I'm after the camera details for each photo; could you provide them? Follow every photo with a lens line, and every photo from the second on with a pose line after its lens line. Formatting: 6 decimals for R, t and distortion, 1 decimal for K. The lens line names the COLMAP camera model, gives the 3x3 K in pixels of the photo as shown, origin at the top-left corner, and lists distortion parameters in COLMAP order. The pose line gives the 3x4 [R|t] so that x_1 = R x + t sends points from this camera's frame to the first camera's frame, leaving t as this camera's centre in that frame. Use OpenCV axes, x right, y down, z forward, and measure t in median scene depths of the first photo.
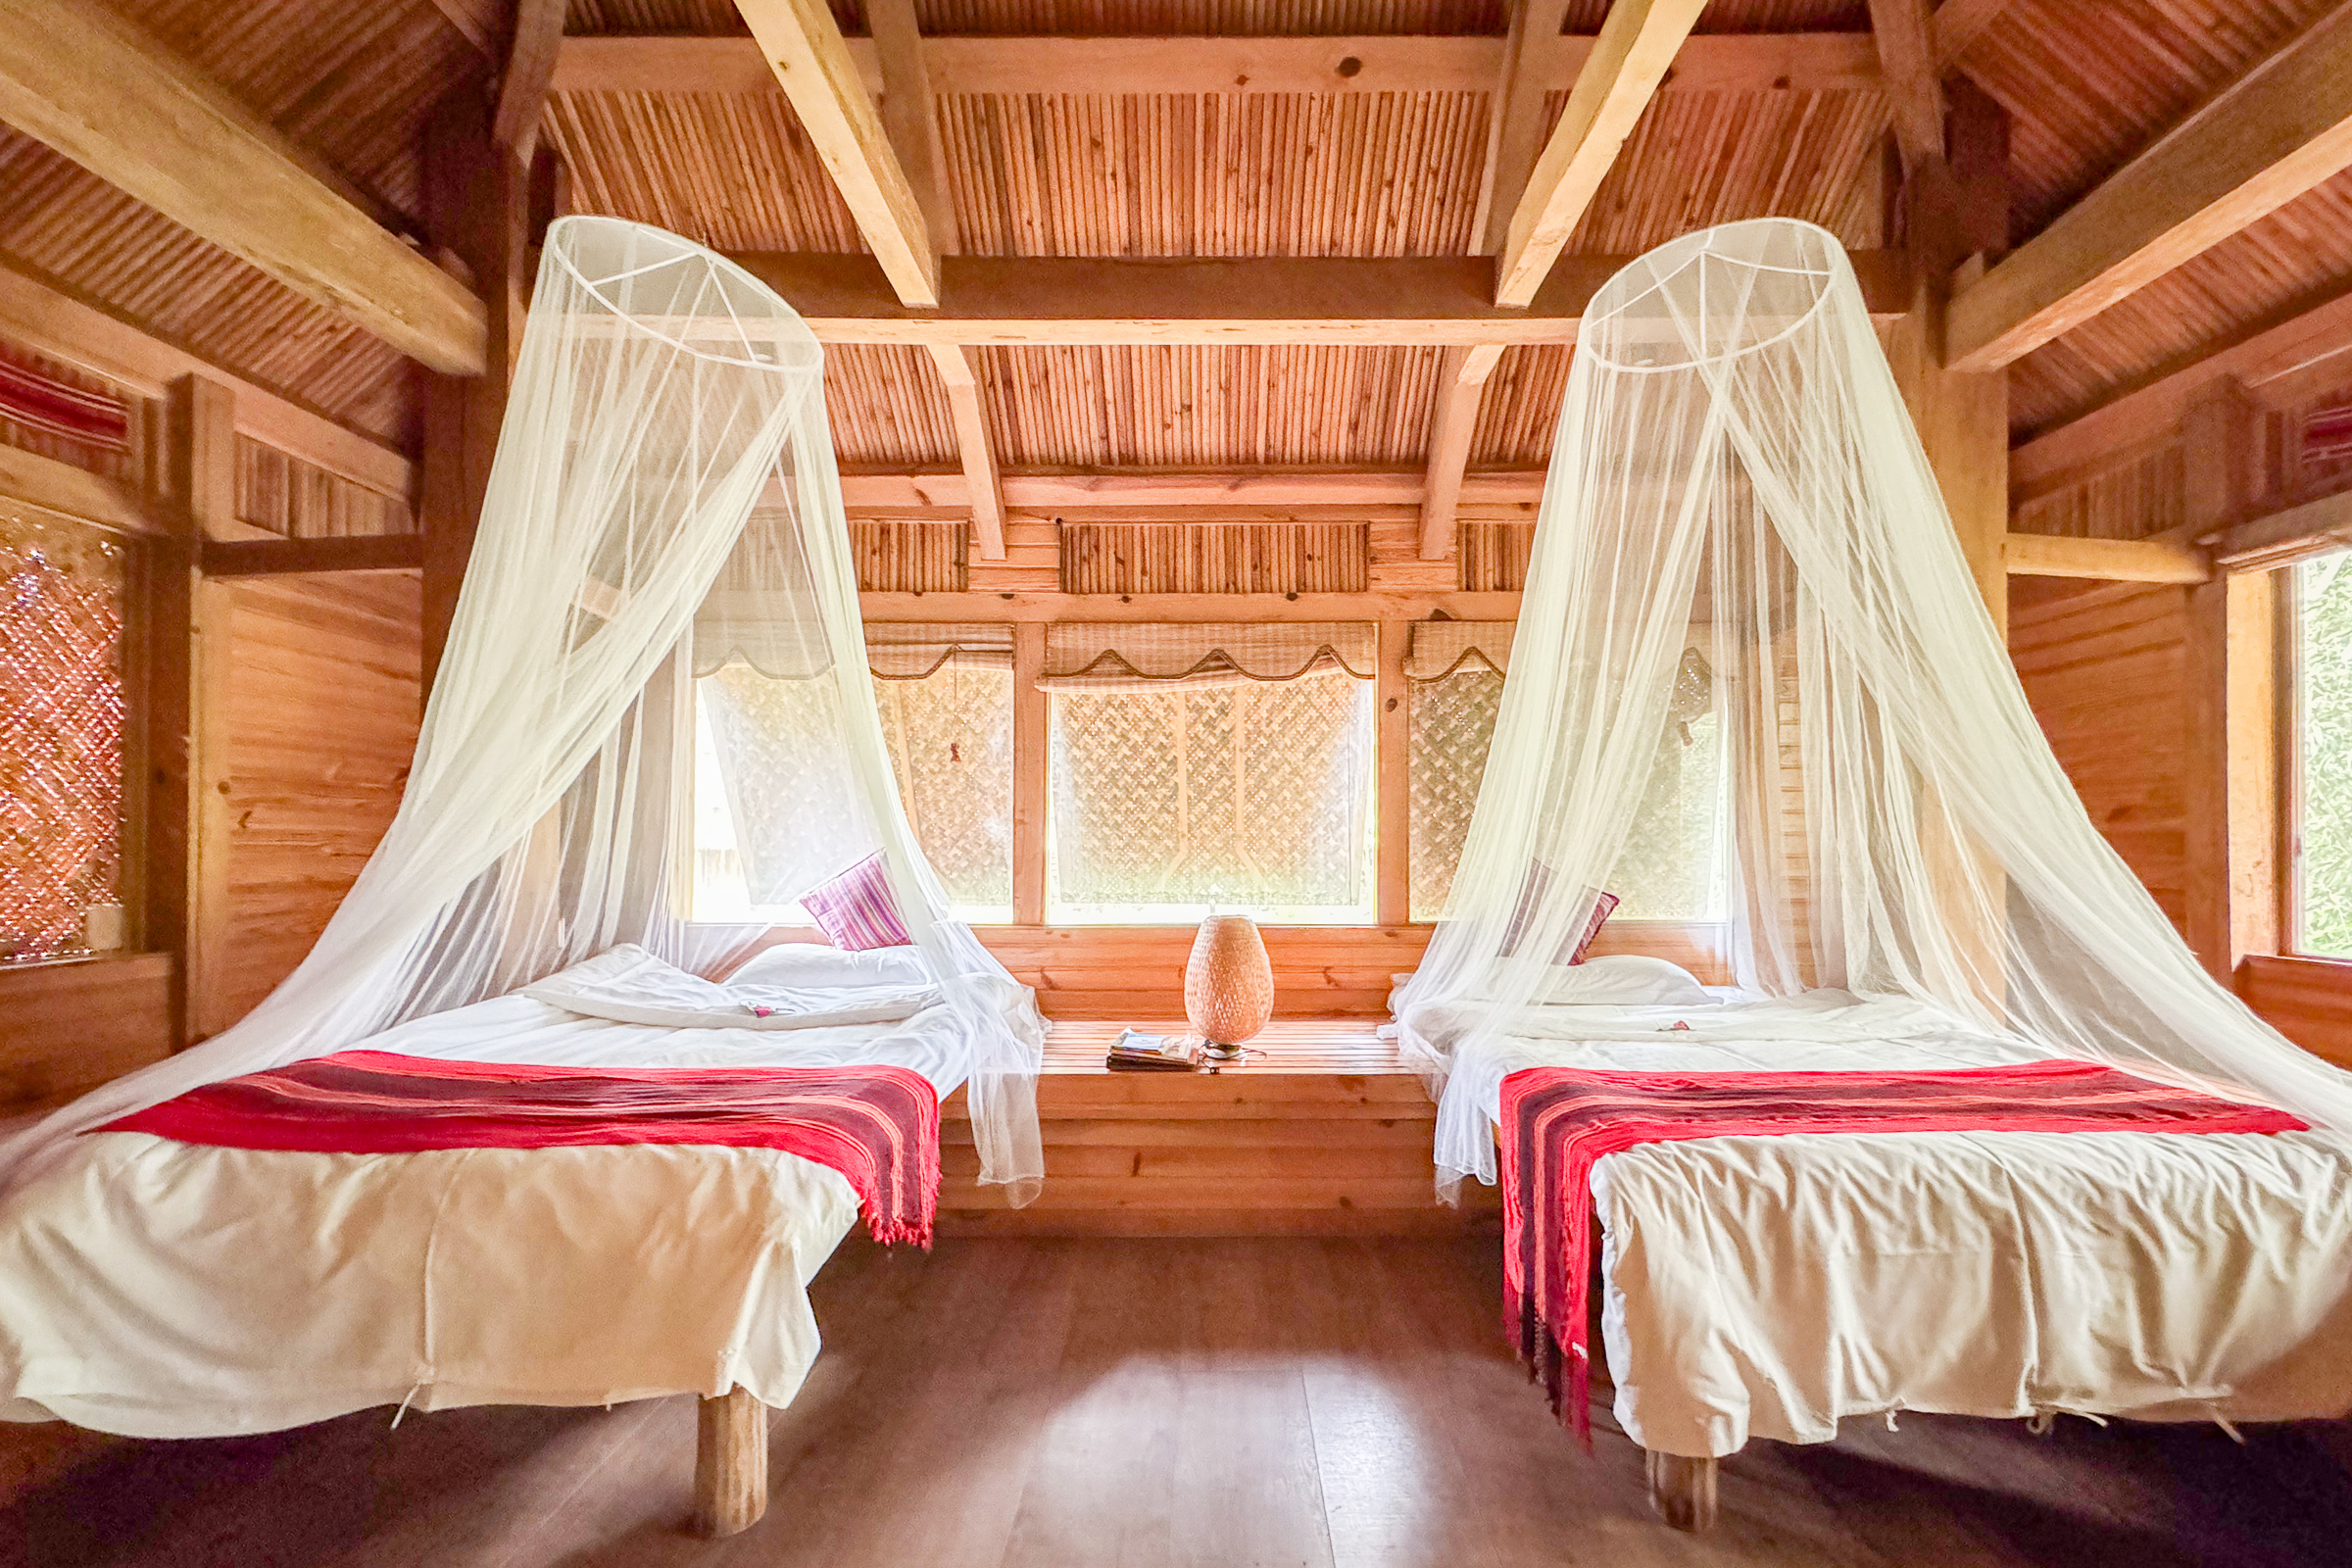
lens RADIAL K [[955.8, 0, 1211.3], [0, 955.8, 836.8], [0, 0, 1]] dist [-0.000865, 0.000034]
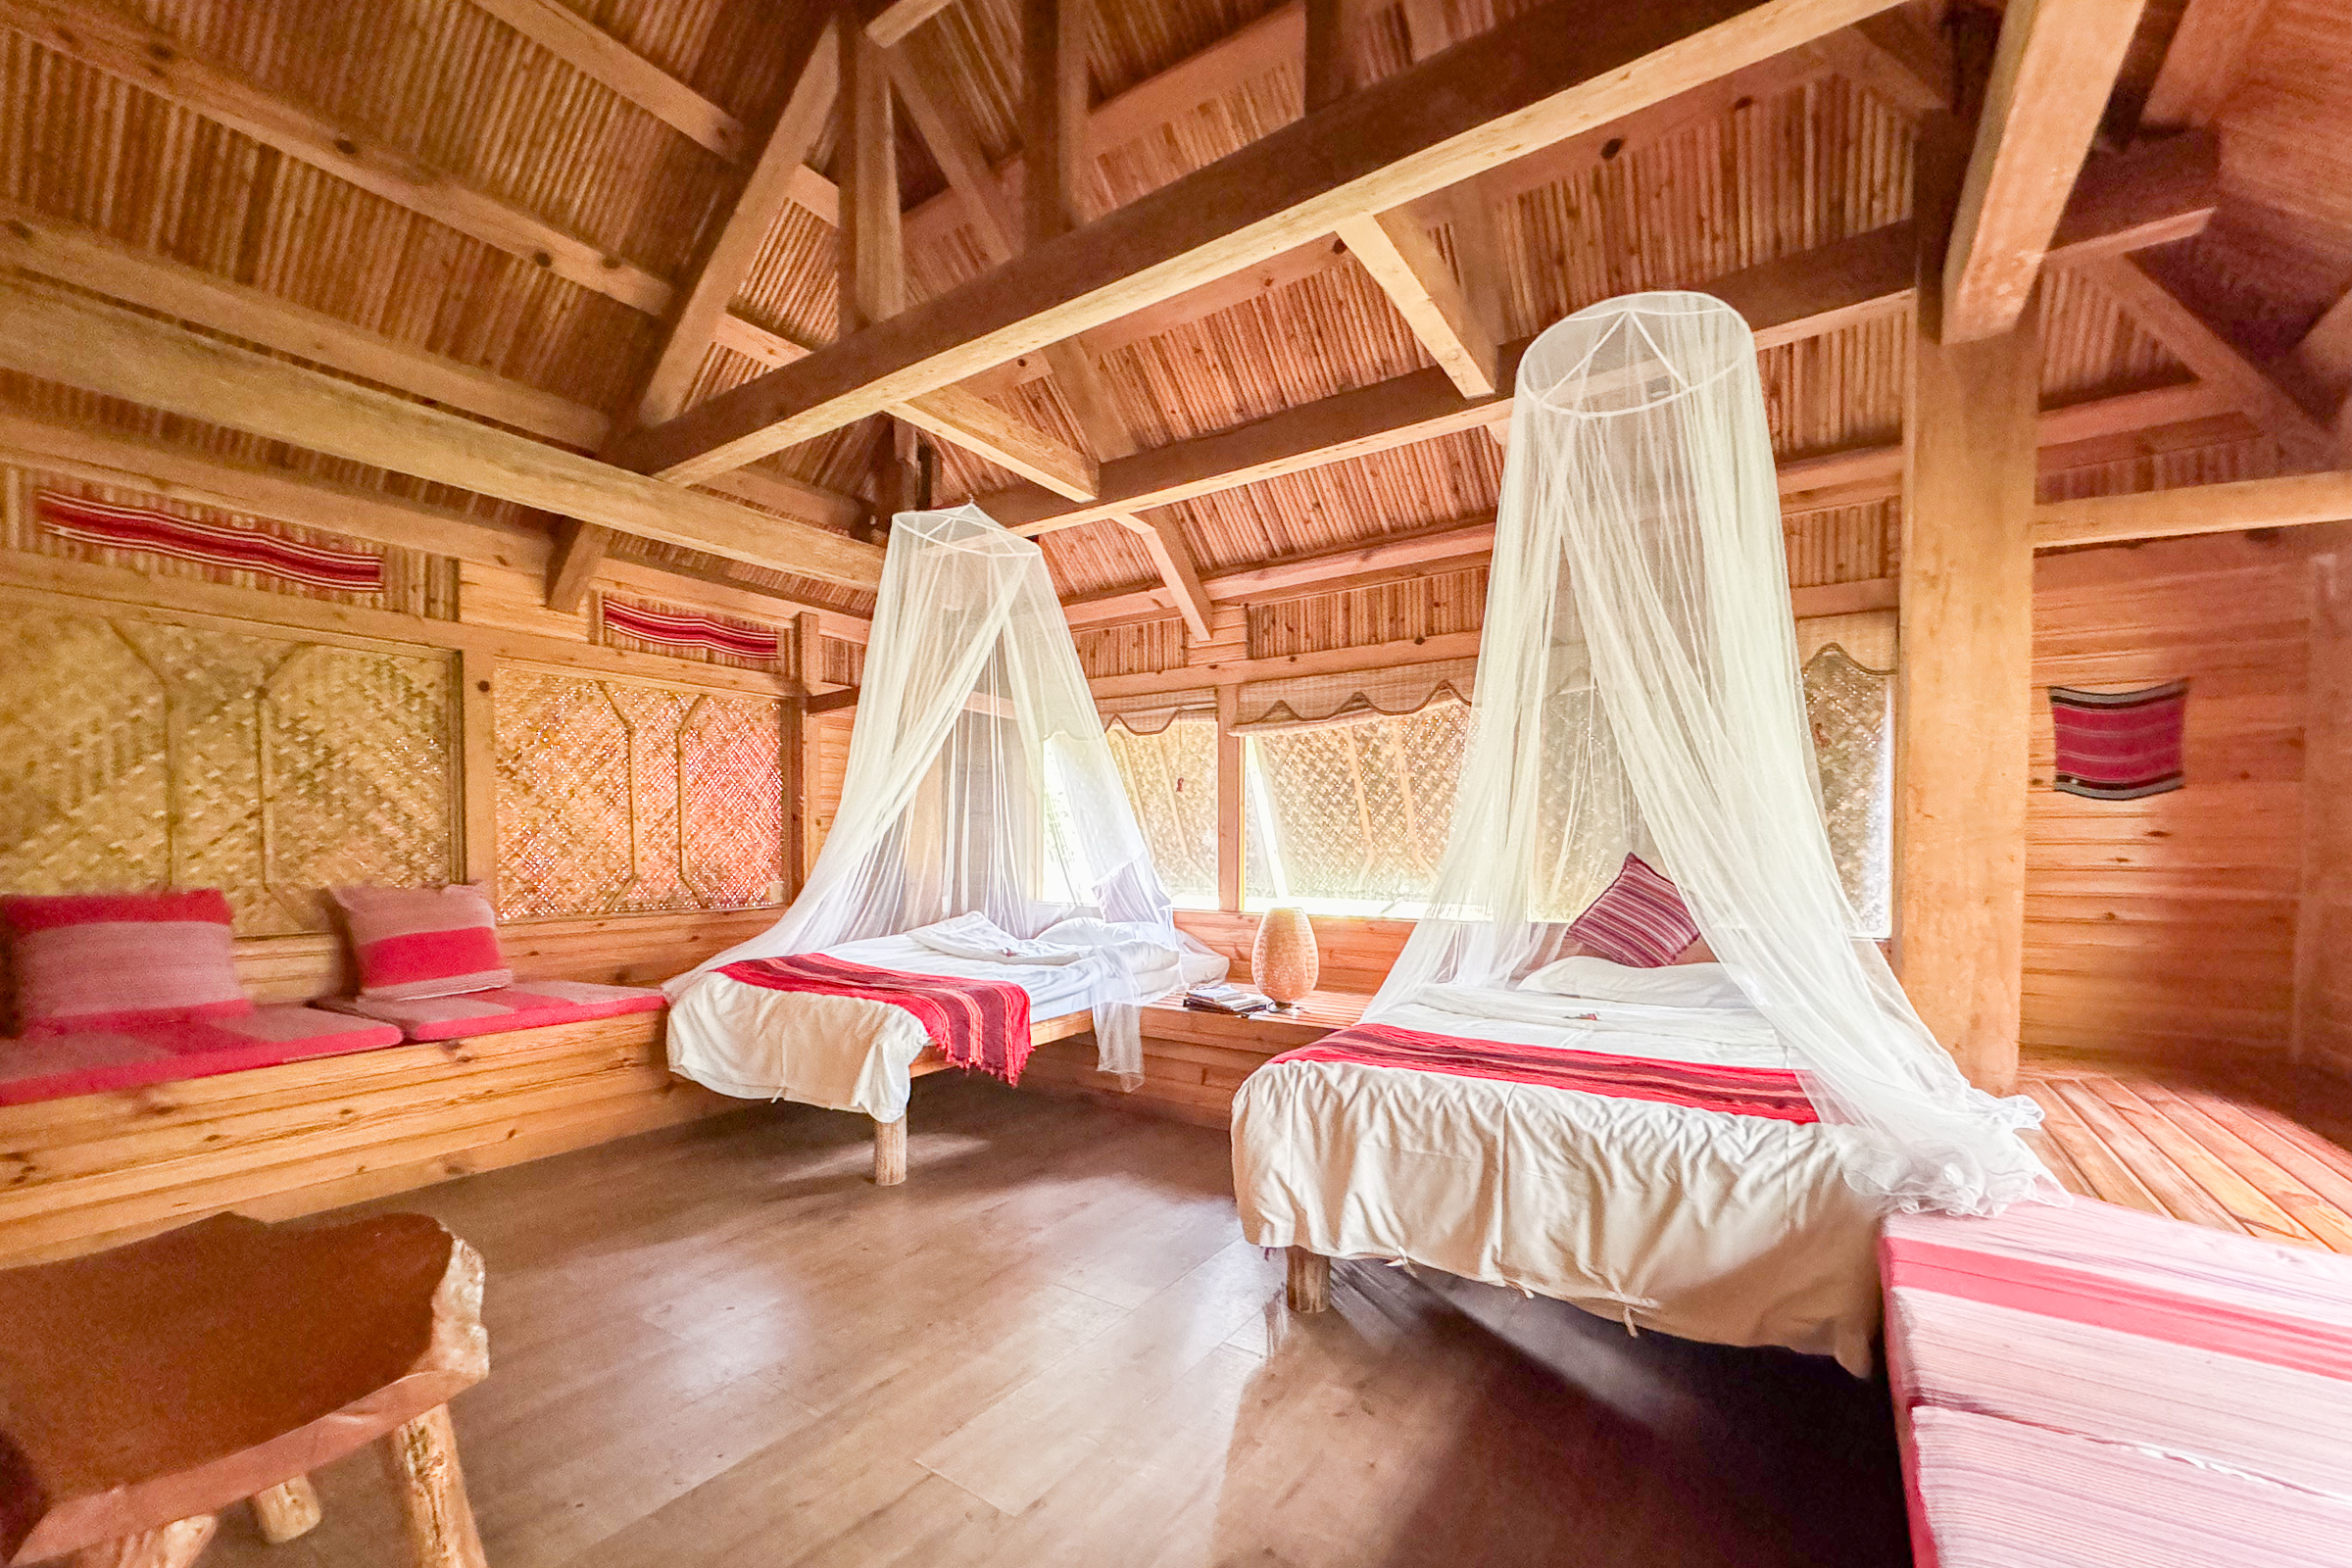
lens RADIAL K [[944.1, 0, 1172.2], [0, 944.1, 864.2], [0, 0, 1]] dist [-0.000584, 0.000116]
pose [[0.826157, 0.010109, -0.563349, 0.507969], [0.006584, 0.999598, 0.027594, -0.011654], [0.563401, -0.026506, 0.825758, -0.142696]]
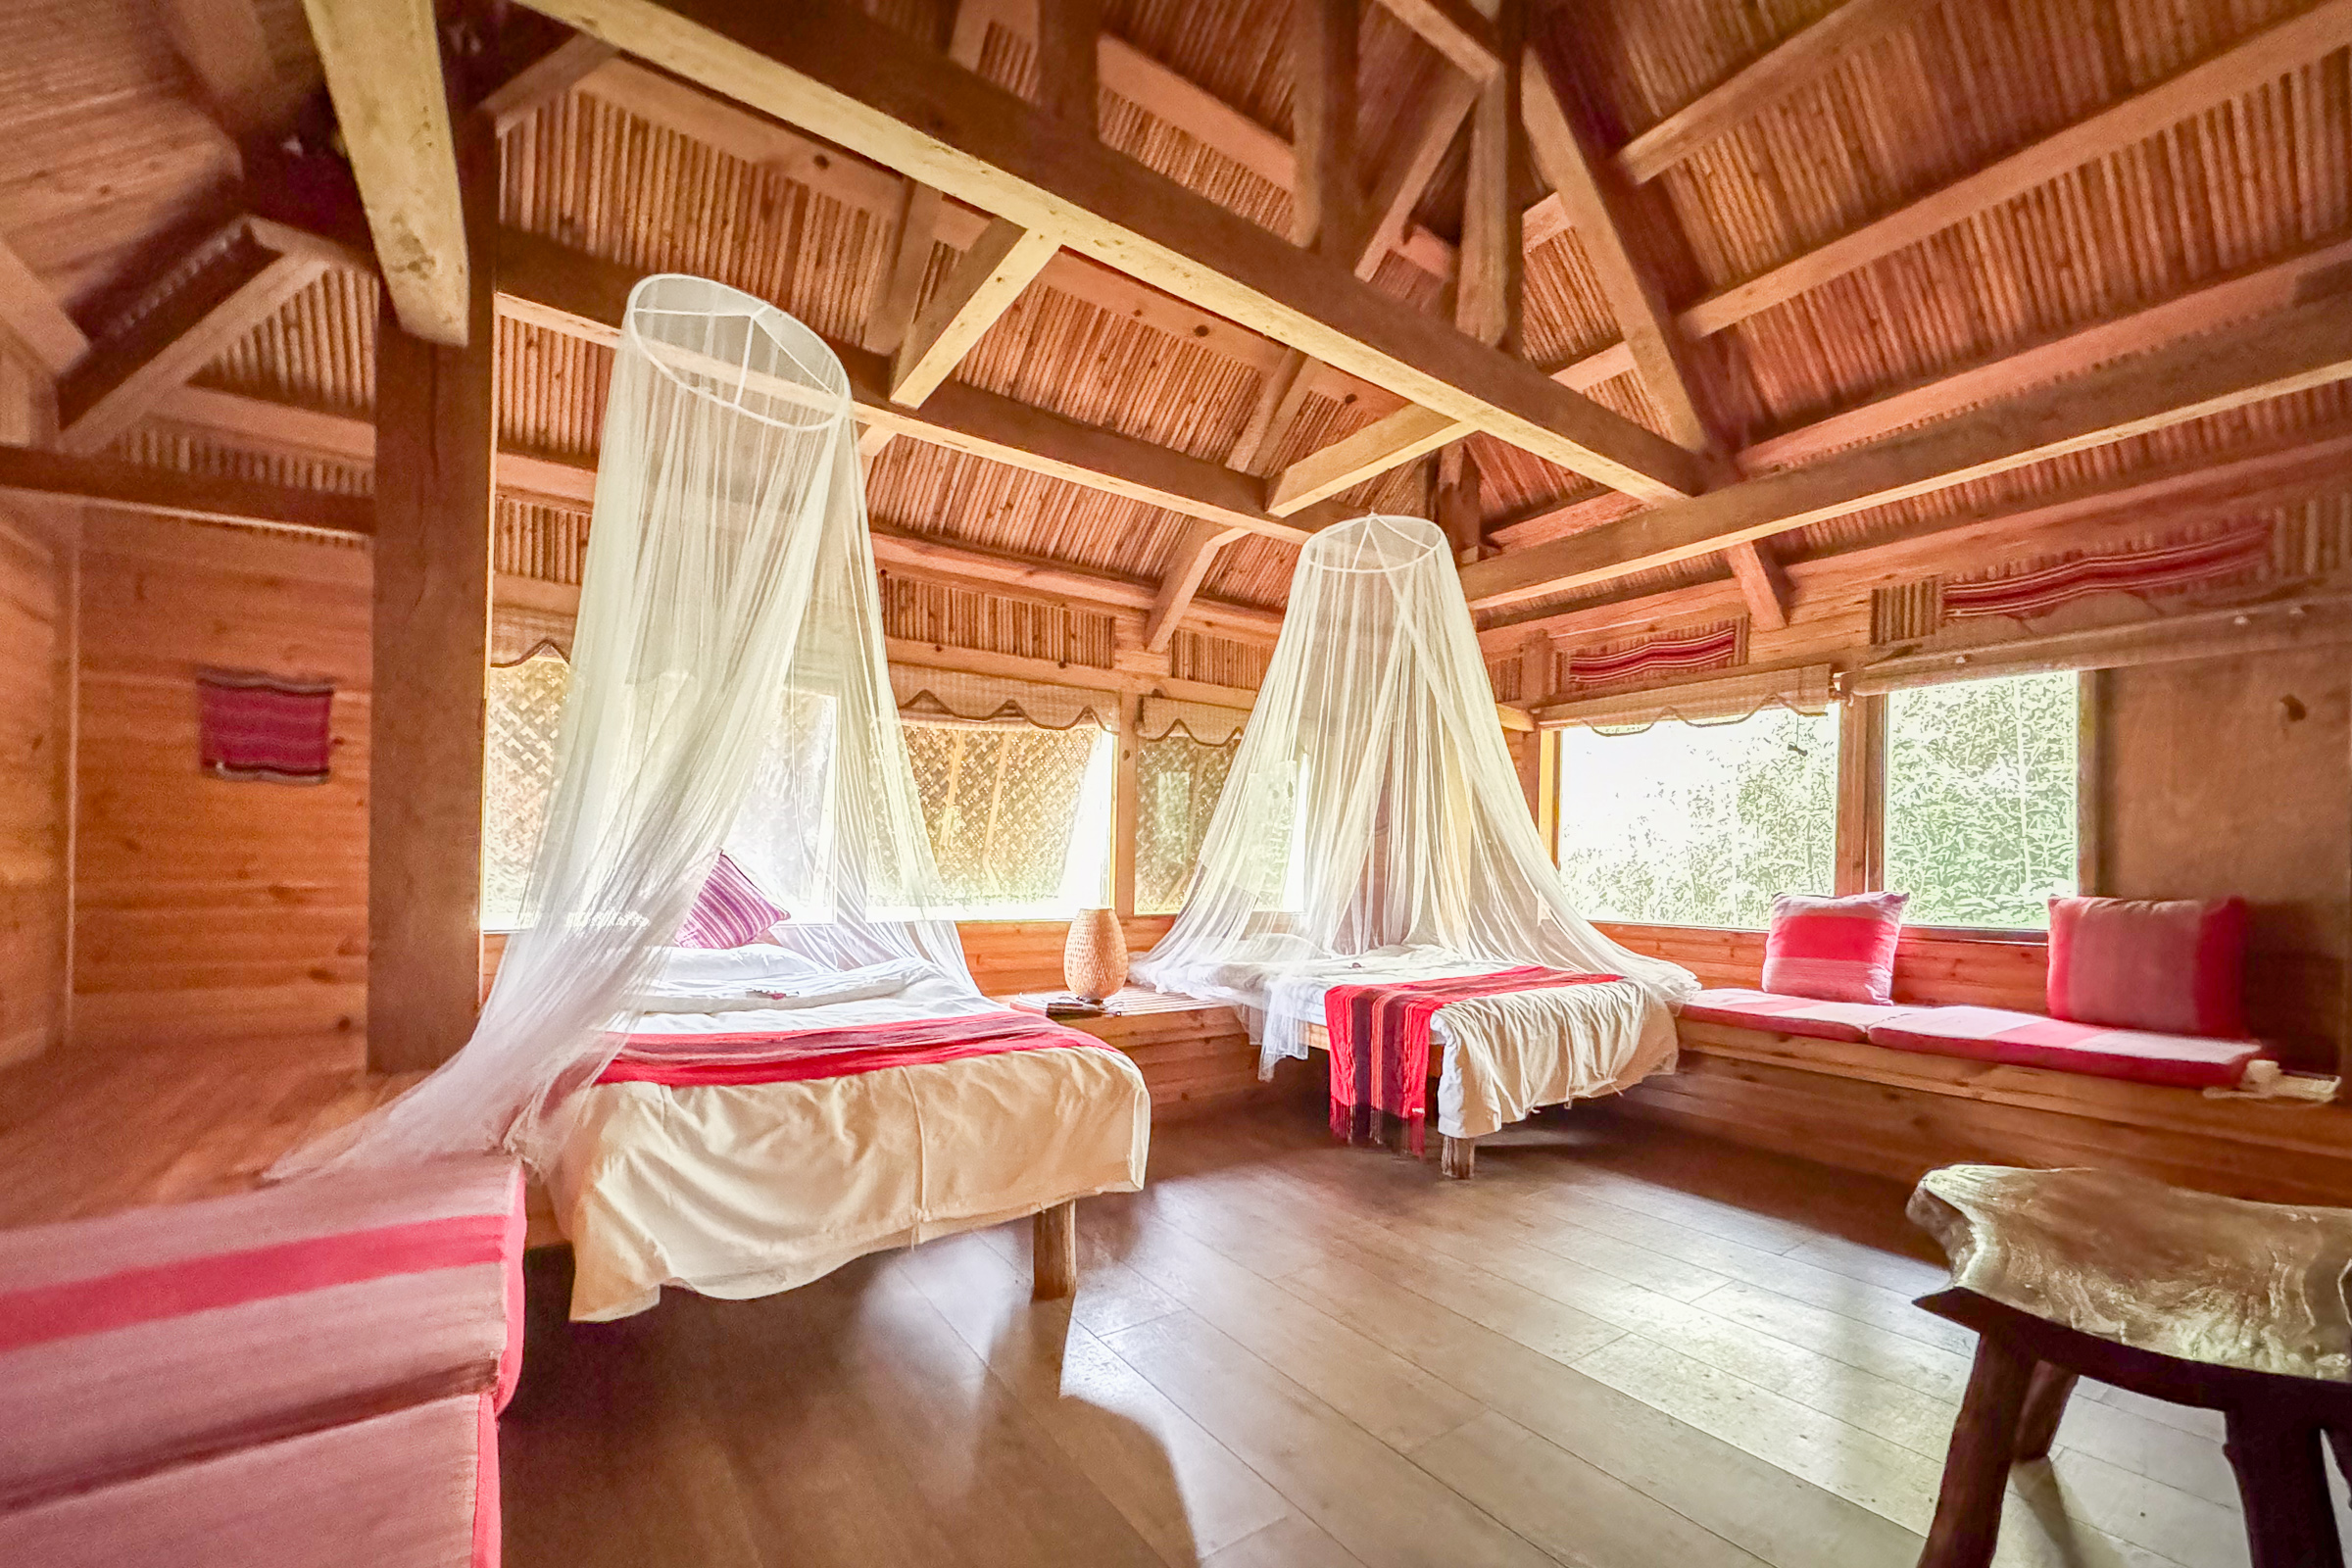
lens RADIAL K [[938.3, 0, 1182.2], [0, 938.3, 884.0], [0, 0, 1]] dist [0.000728, 0.000013]
pose [[0.816310, -0.000014, 0.577614, -0.534850], [-0.017561, 0.999537, 0.024842, 0.010285], [-0.577347, -0.030422, 0.815932, -0.142194]]
